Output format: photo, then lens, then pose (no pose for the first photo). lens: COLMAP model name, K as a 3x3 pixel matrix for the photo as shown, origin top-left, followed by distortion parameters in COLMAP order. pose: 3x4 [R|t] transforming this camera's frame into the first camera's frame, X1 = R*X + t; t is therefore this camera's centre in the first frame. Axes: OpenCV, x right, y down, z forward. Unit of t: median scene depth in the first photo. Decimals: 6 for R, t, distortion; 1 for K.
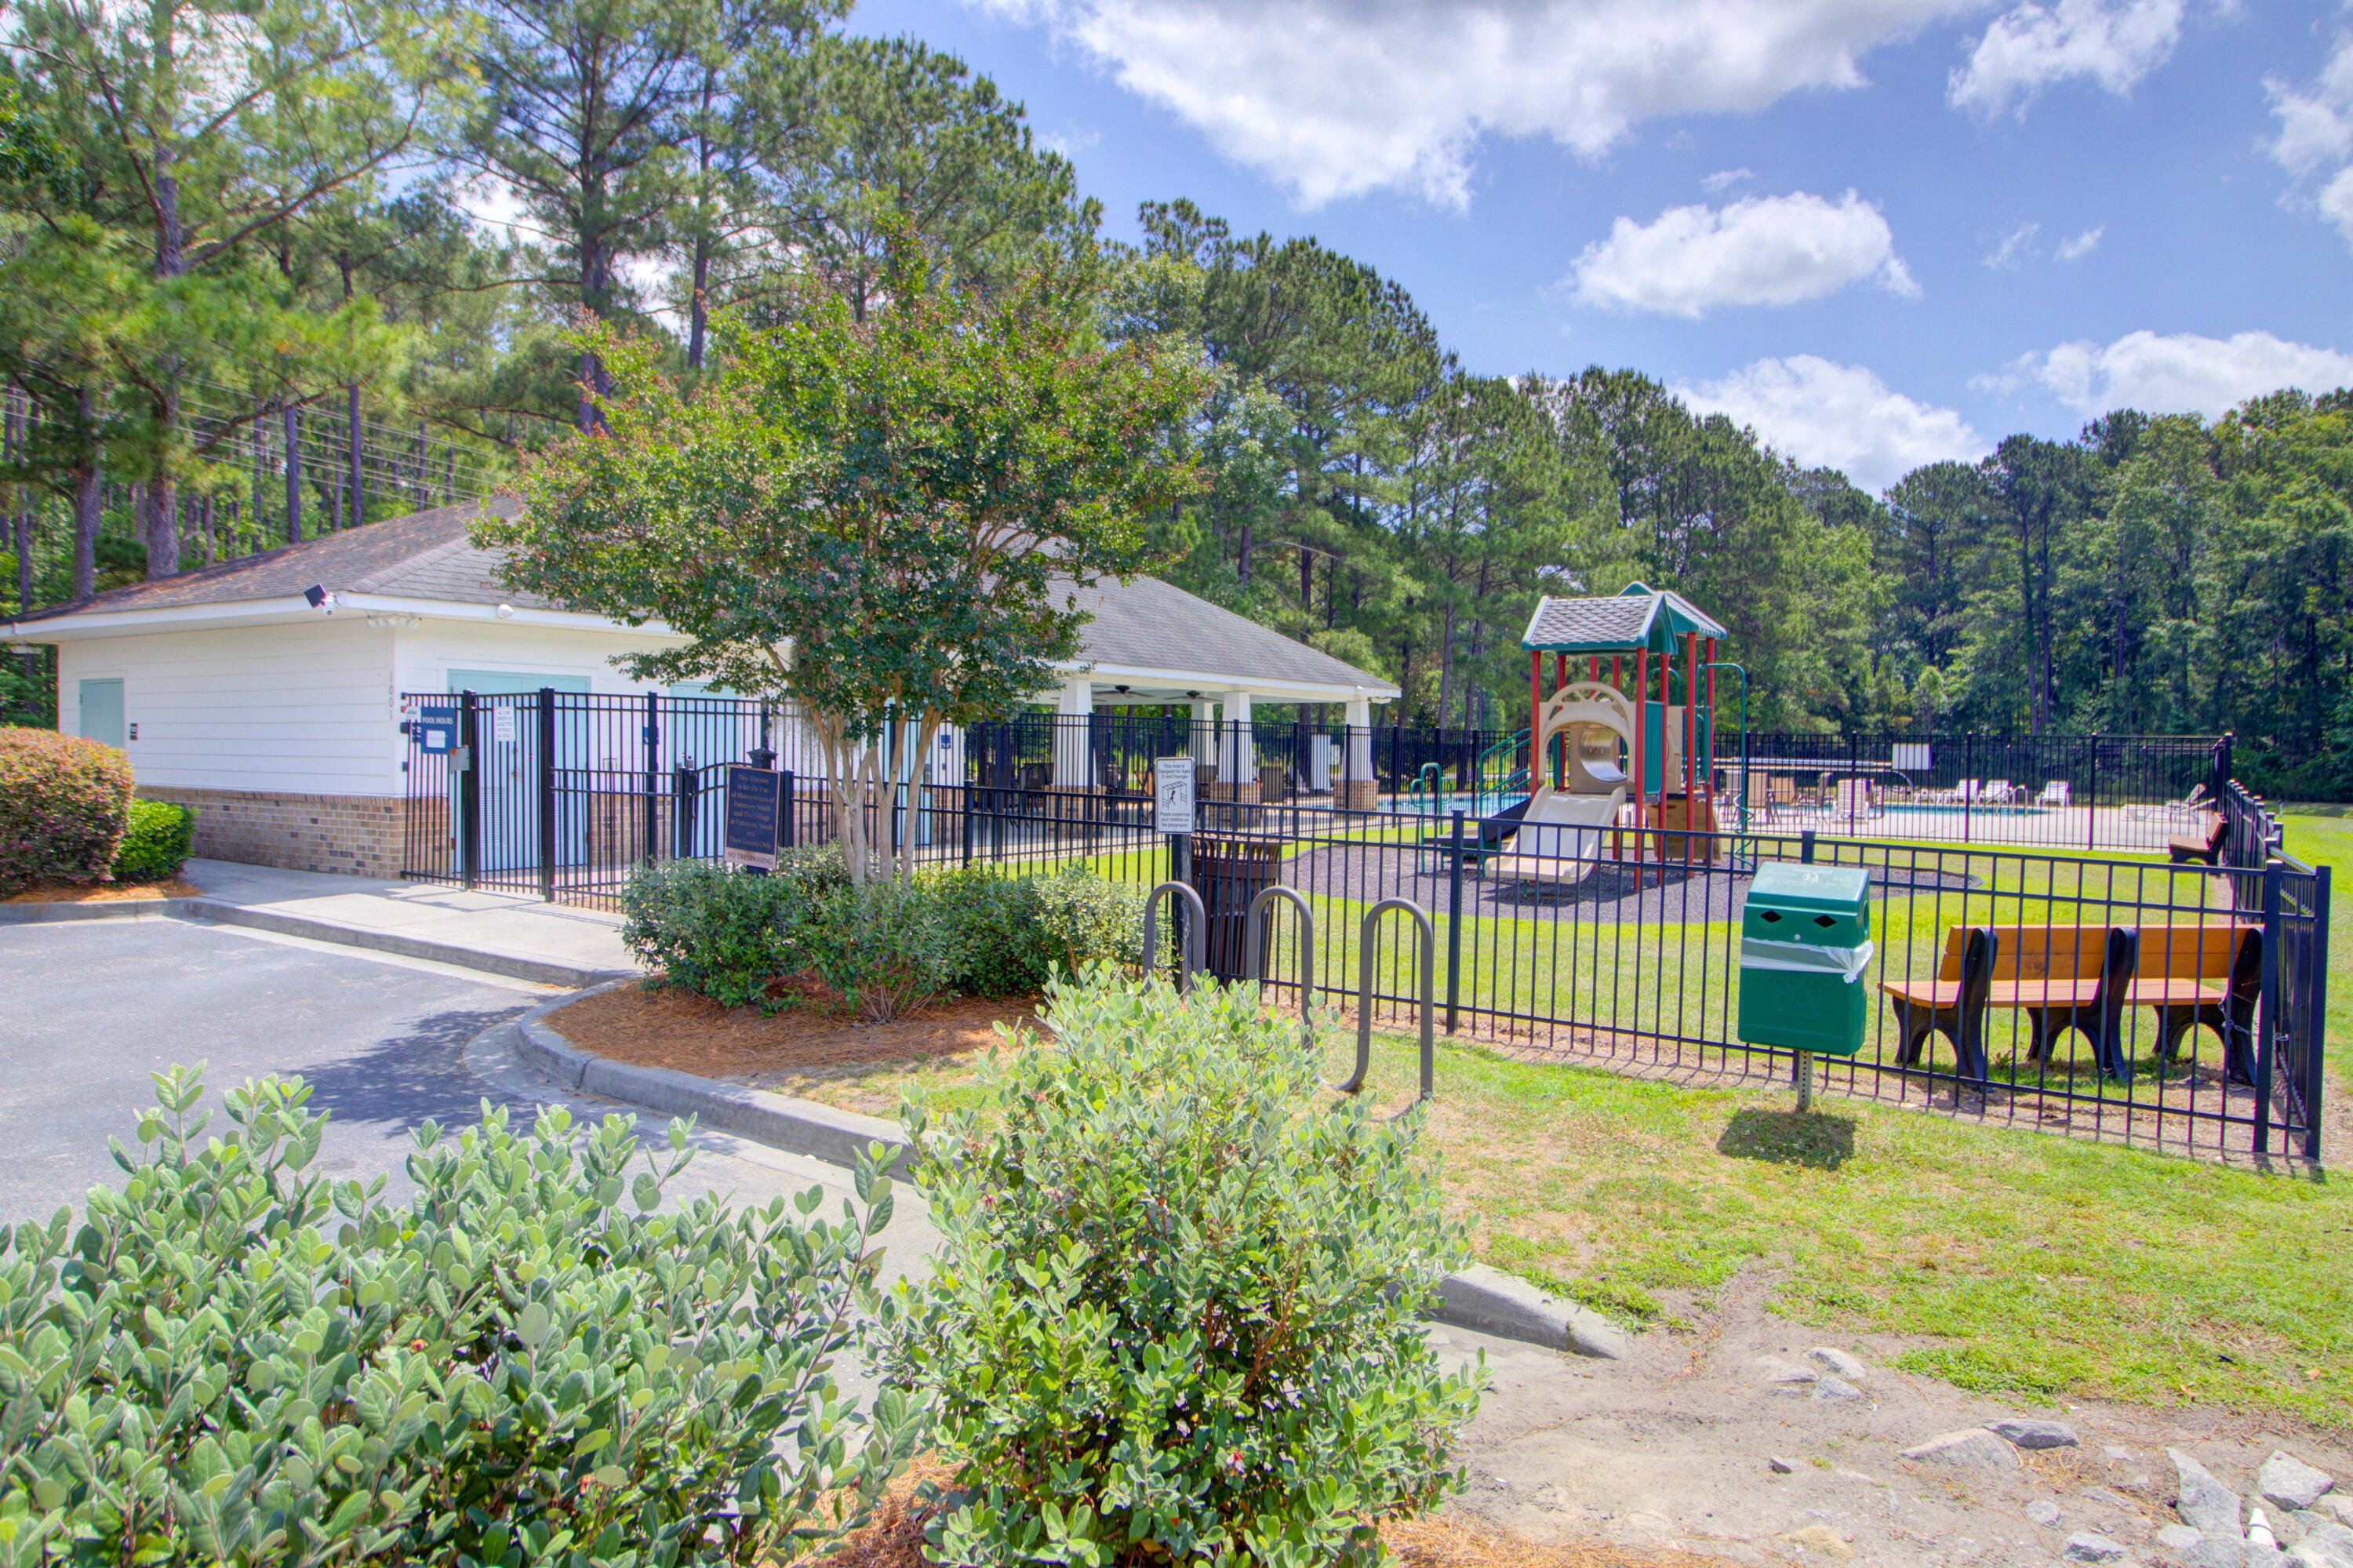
lens RADIAL K [[1525.4, 0, 1178.5], [0, 1525.4, 794.4], [0, 0, 1]] dist [-0.008777, -0.002591]
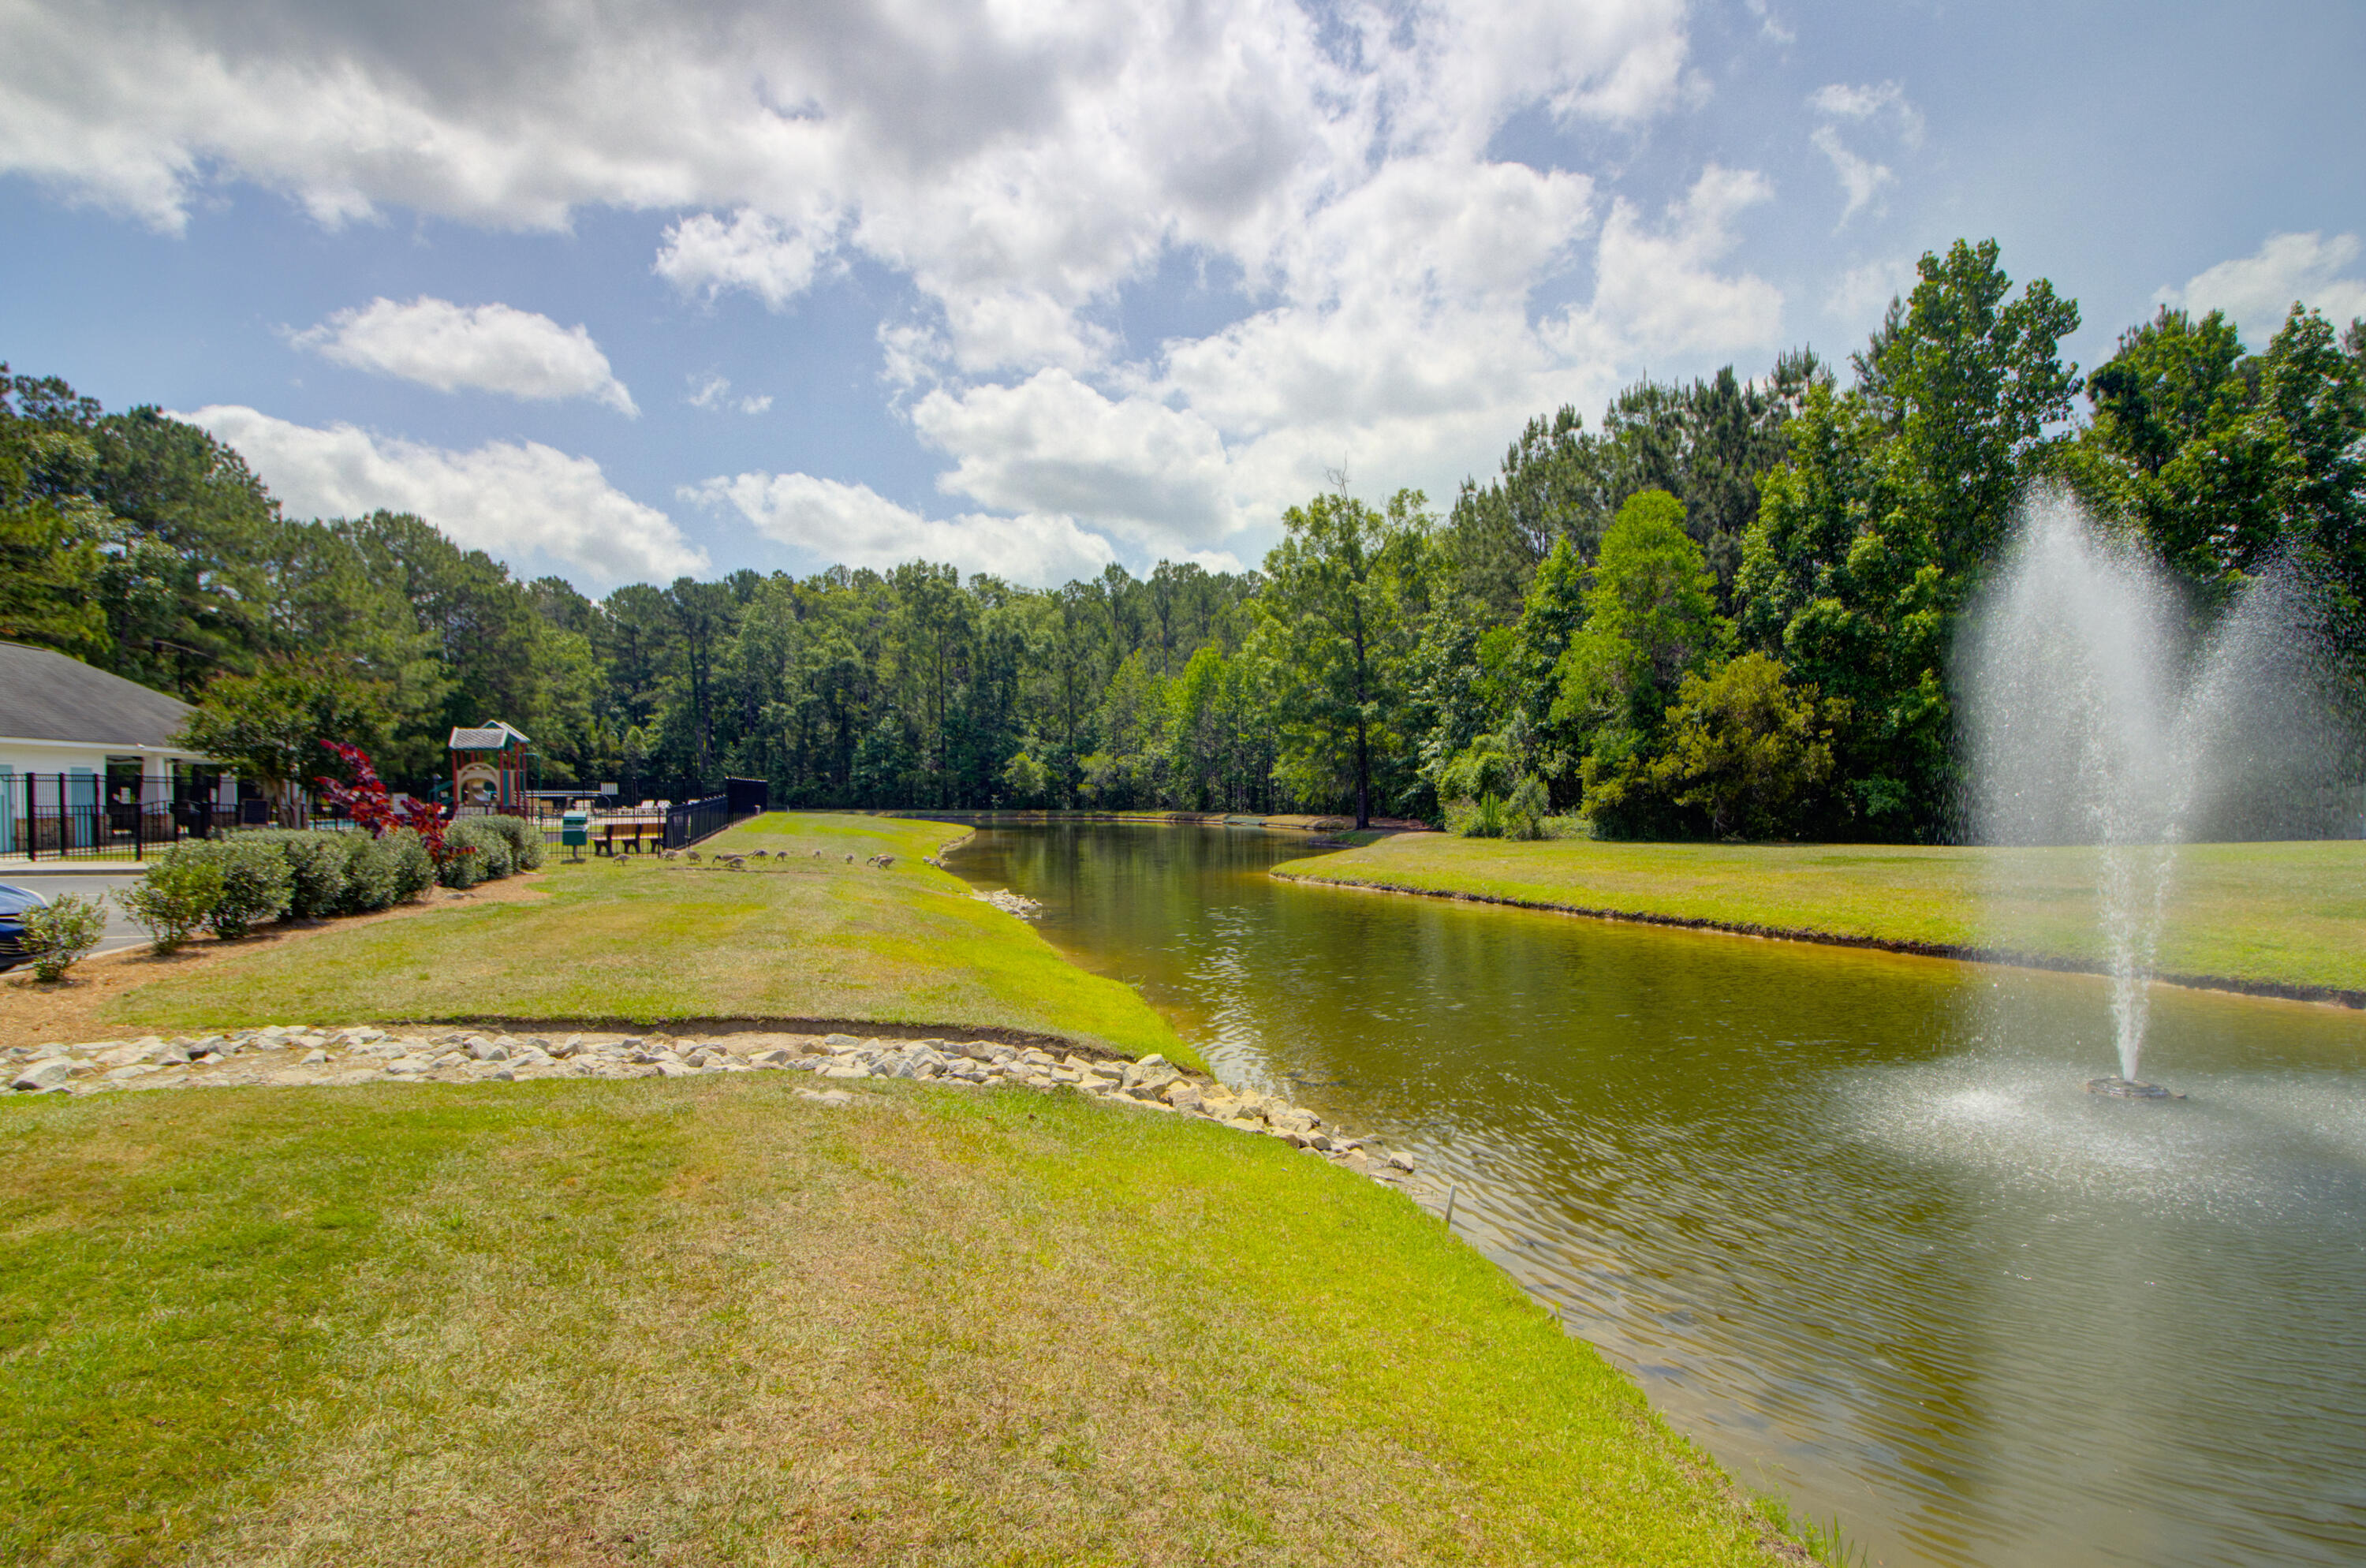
lens RADIAL K [[1323.7, 0, 1186.7], [0, 1323.7, 785.3], [0, 0, 1]] dist [0.006307, 0.001205]
pose [[0.664313, -0.018382, 0.747228, -0.131242], [0.038809, 0.999197, -0.009922, 0.007262], [-0.746446, 0.035590, 0.664493, -0.296478]]
